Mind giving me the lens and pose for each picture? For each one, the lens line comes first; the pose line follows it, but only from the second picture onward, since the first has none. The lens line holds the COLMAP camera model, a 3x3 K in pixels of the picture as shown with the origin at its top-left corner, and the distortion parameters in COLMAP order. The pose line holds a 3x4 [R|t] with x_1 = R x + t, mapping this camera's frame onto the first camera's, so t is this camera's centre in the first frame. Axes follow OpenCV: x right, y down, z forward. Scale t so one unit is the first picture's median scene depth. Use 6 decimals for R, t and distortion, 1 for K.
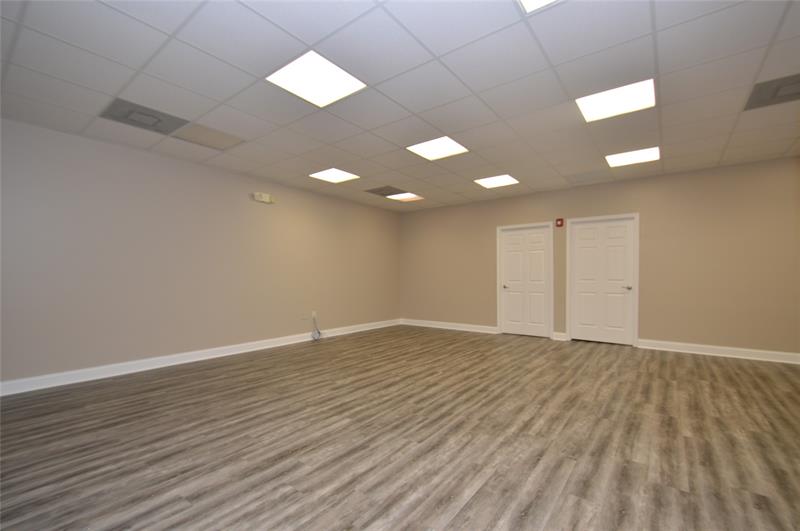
lens RADIAL K [[352.5, 0, 395.7], [0, 352.5, 275.1], [0, 0, 1]] dist [0.017905, -0.001069]
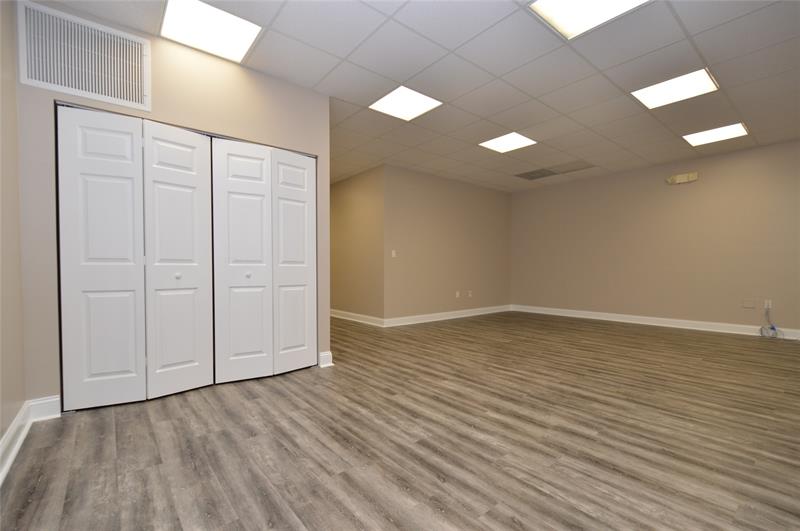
lens RADIAL K [[352.5, 0, 398.3], [0, 352.5, 271.5], [0, 0, 1]] dist [0.017905, -0.001069]
pose [[-0.243453, 0.005277, -0.969898, 1.437469], [0.005018, 0.999979, 0.004181, 0.064906], [0.969900, -0.003849, -0.243474, 0.818289]]
